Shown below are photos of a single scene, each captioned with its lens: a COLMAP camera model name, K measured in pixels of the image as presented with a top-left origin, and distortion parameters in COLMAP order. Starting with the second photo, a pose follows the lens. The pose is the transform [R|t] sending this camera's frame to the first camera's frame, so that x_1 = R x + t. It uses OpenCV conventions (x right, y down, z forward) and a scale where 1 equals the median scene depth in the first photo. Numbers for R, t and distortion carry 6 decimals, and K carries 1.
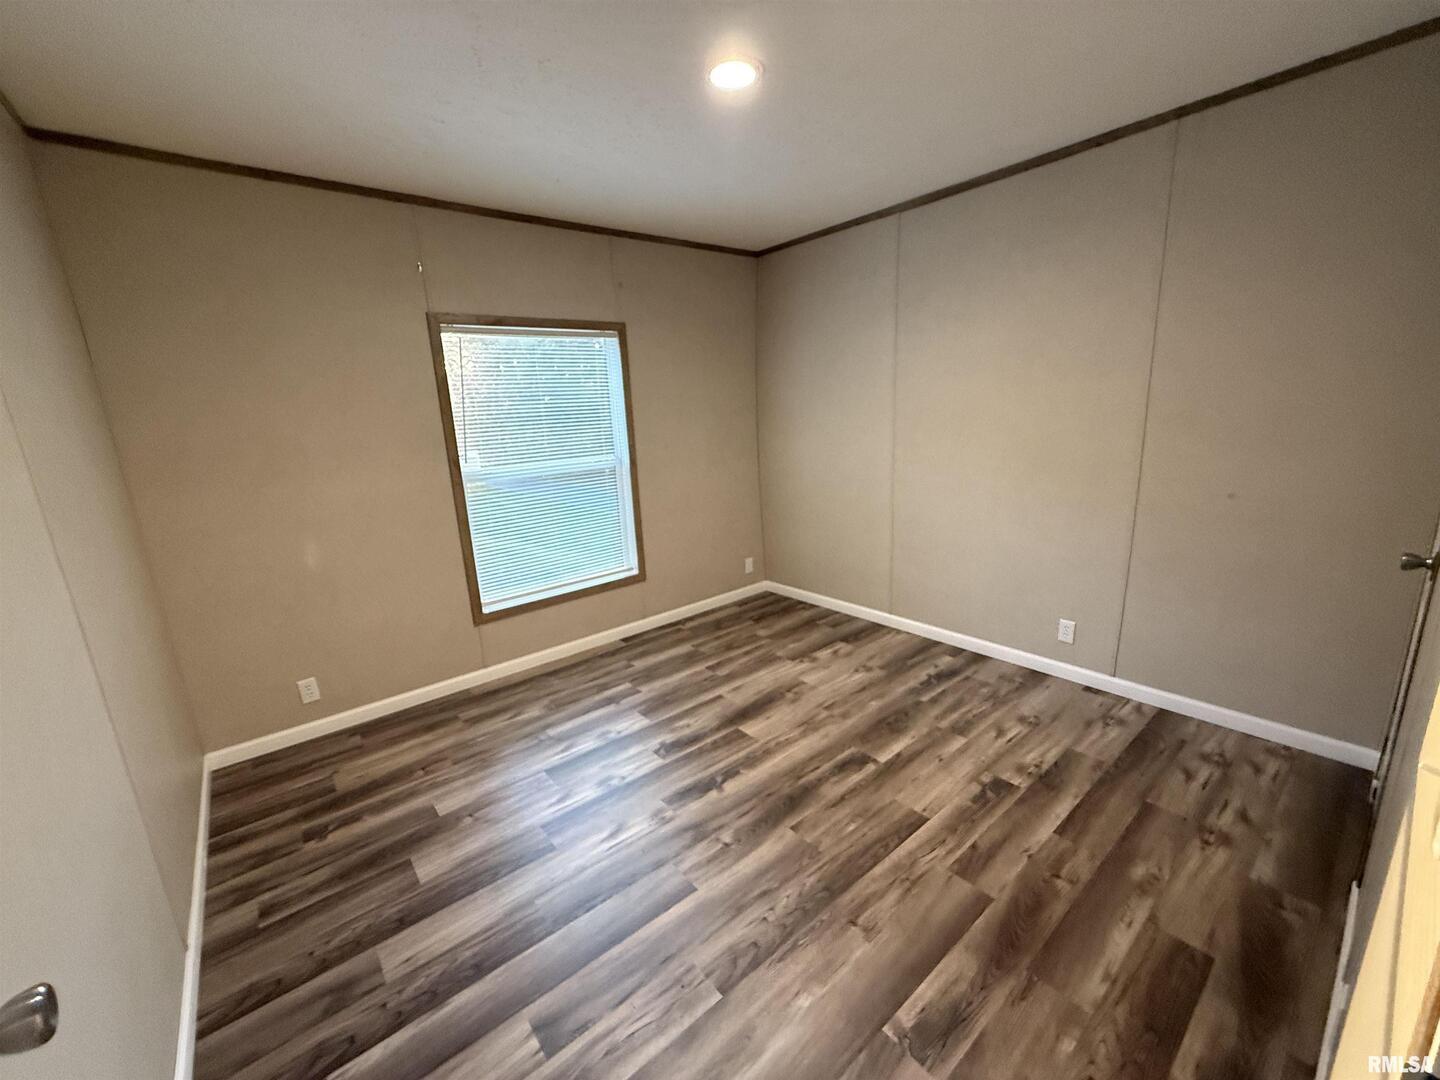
lens RADIAL K [[574.0, 0, 715.5], [0, 574.0, 544.2], [0, 0, 1]] dist [-0.000953, 0.000319]
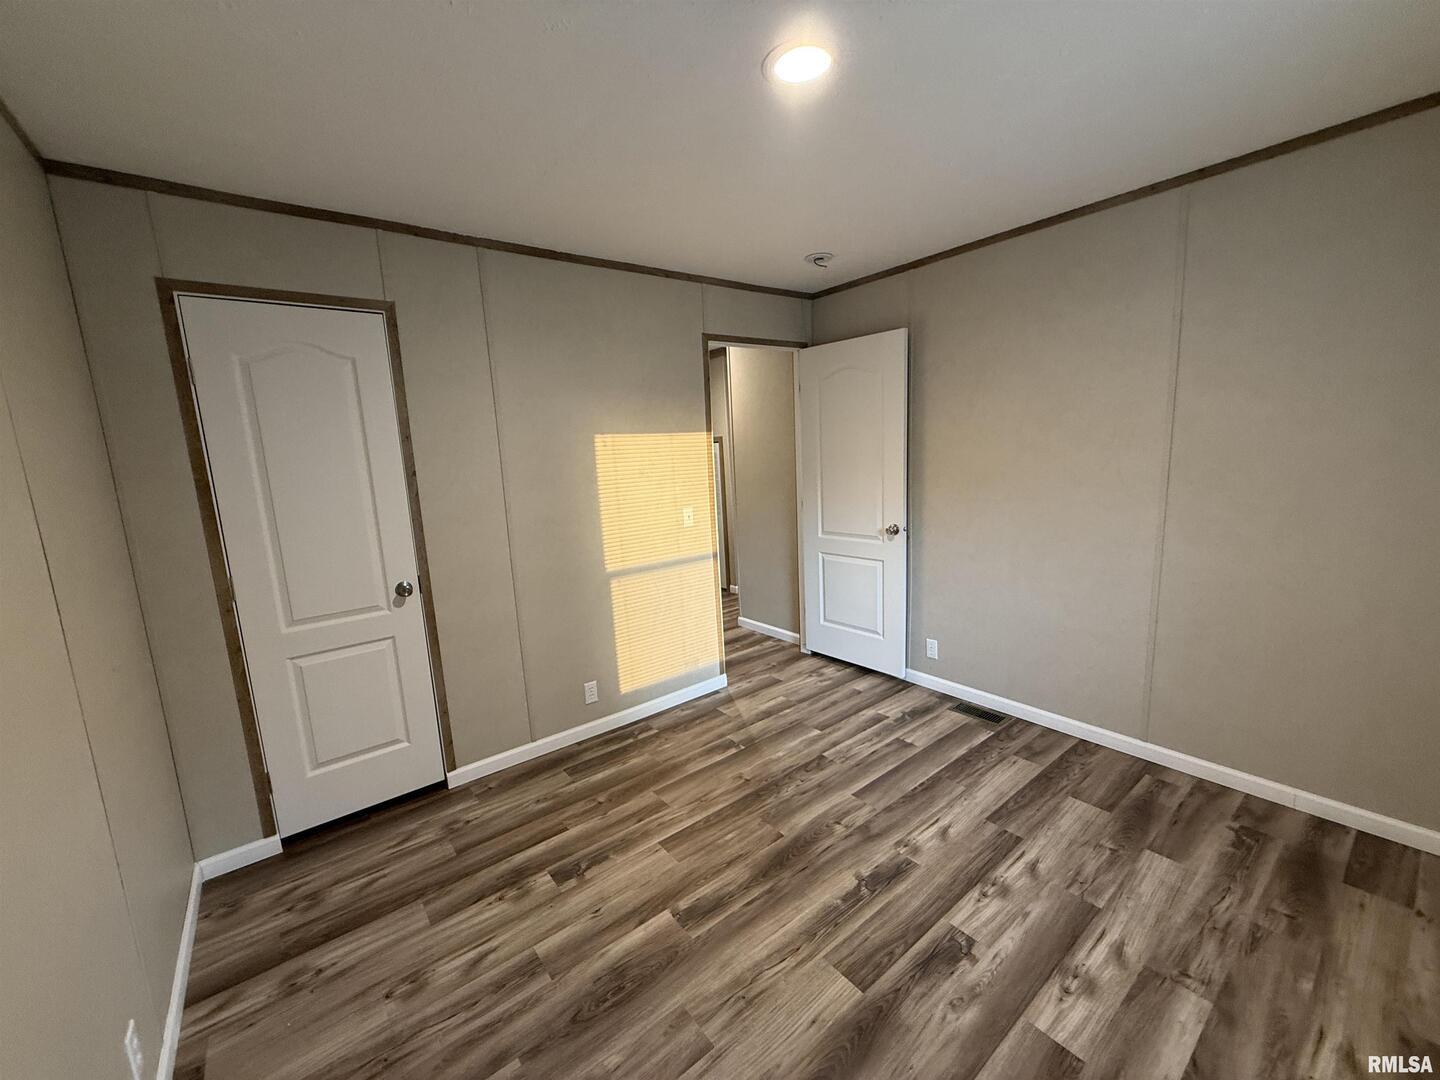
lens RADIAL K [[574.0, 0, 727.2], [0, 574.0, 540.0], [0, 0, 1]] dist [-0.000953, 0.000319]
pose [[-0.995129, 0.096932, 0.017976, 0.153756], [0.096386, 0.918334, 0.383891, -0.445509], [0.020704, 0.383753, -0.923204, 1.698064]]
